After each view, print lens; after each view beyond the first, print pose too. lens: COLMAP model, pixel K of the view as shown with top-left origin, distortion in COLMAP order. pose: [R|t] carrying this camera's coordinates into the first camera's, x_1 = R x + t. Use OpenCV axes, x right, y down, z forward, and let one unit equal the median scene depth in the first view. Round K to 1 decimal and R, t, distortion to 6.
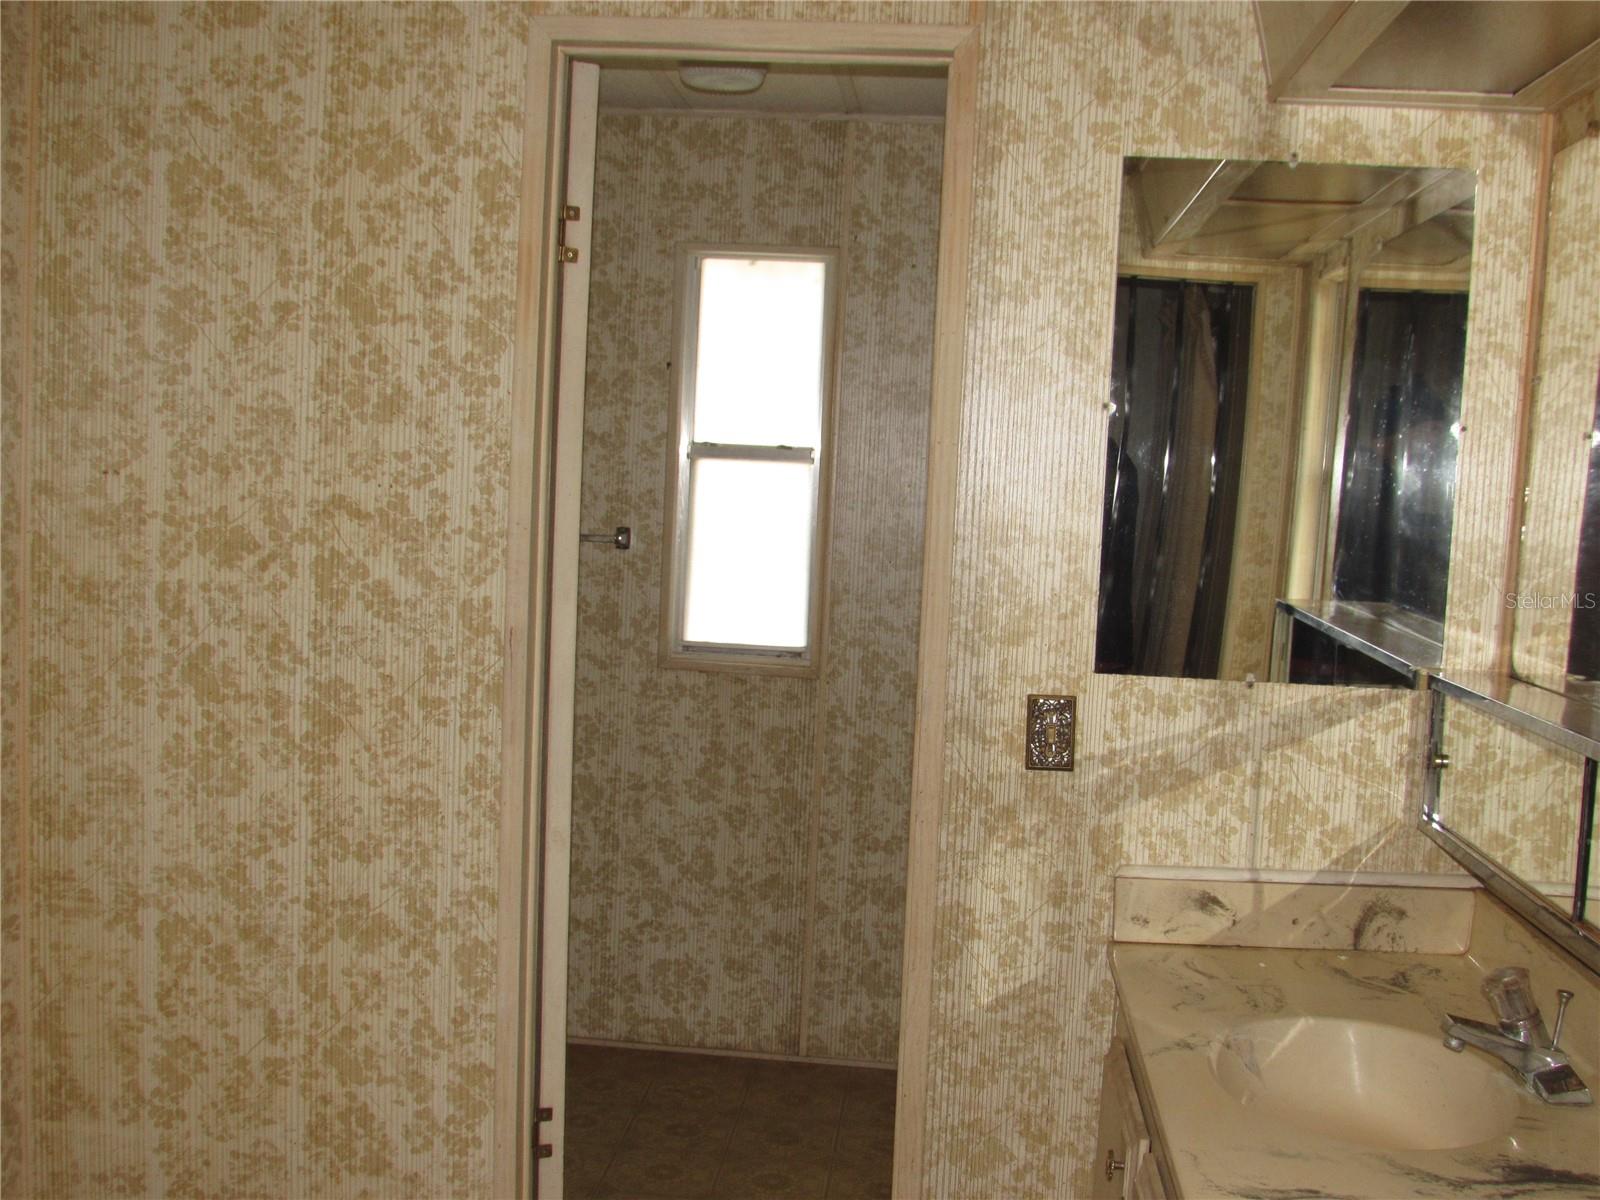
lens RADIAL K [[1775.8, 0, 800.0], [0, 1775.8, 600.0], [0, 0, 1]] dist [-0.045037, -0.003463]
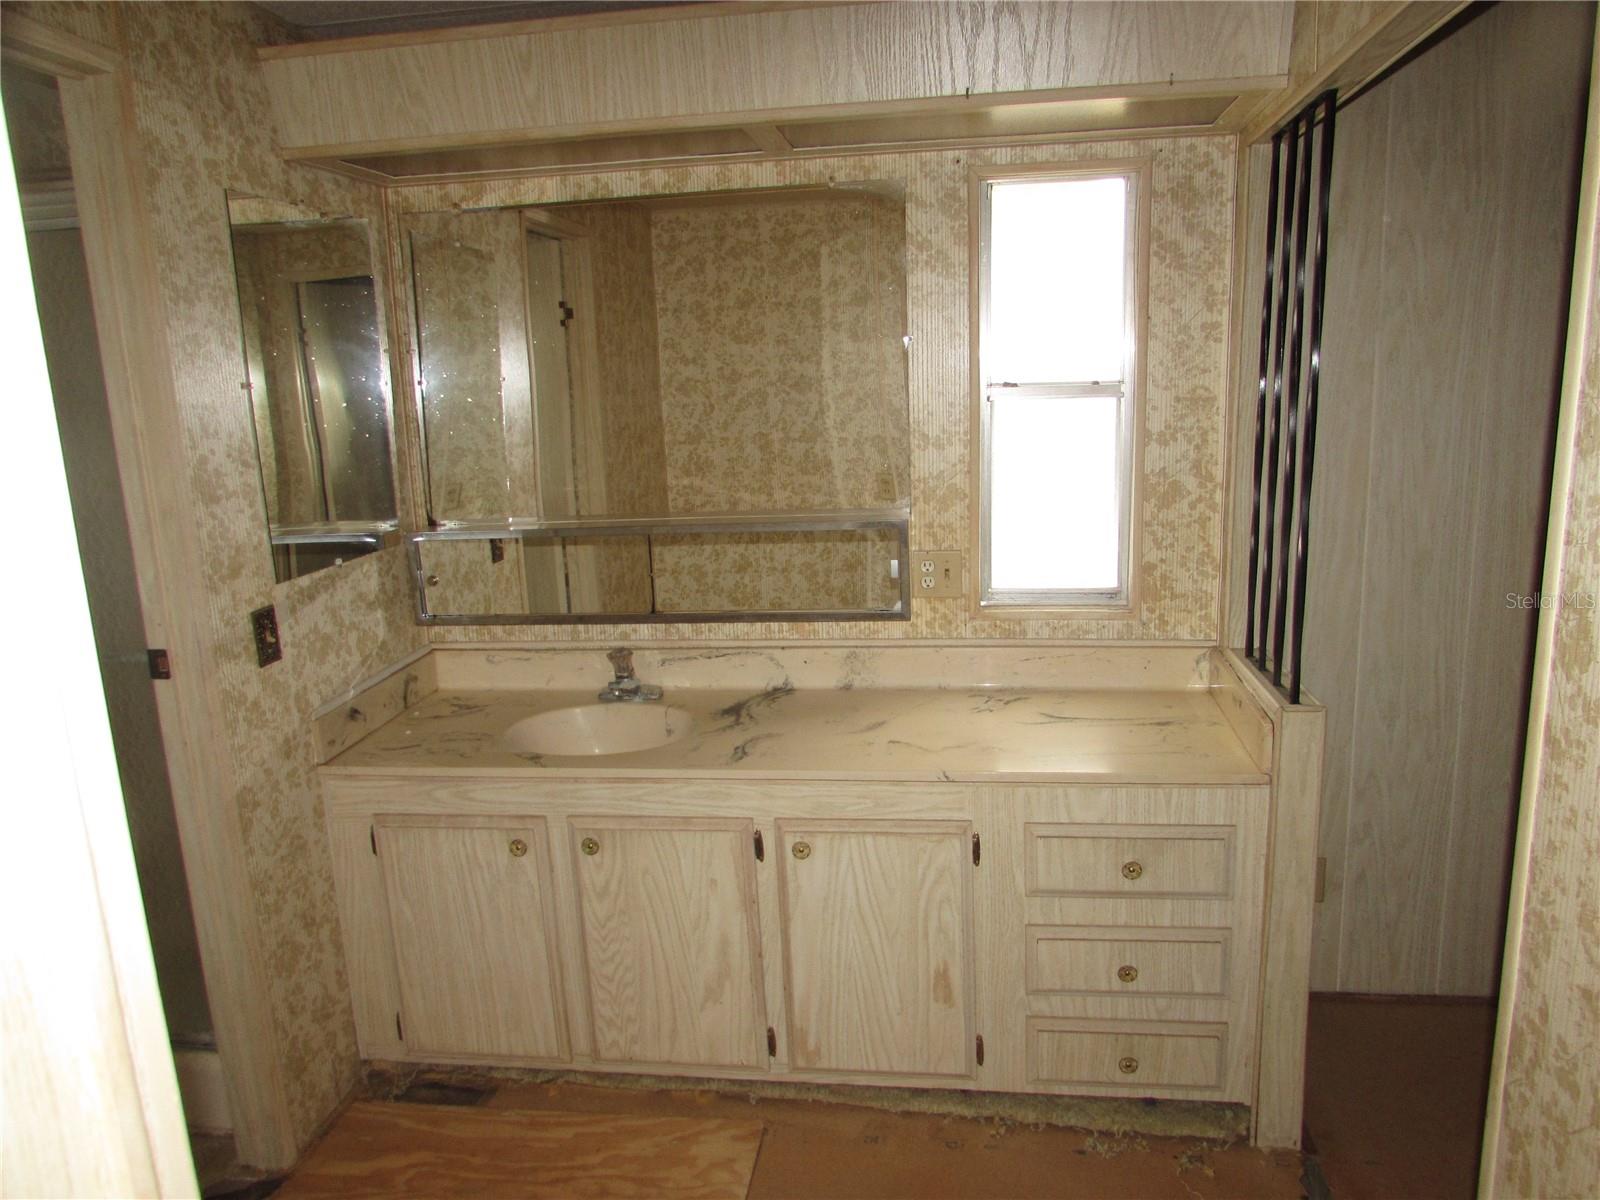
lens RADIAL K [[1111.0, 0, 800.0], [0, 1111.0, 600.0], [0, 0, 1]] dist [0.024748, 0.000370]
pose [[0.096711, -0.254009, 0.962355, -0.620606], [0.151678, 0.959355, 0.237974, -0.089736], [-0.983687, 0.122953, 0.131308, 0.494214]]
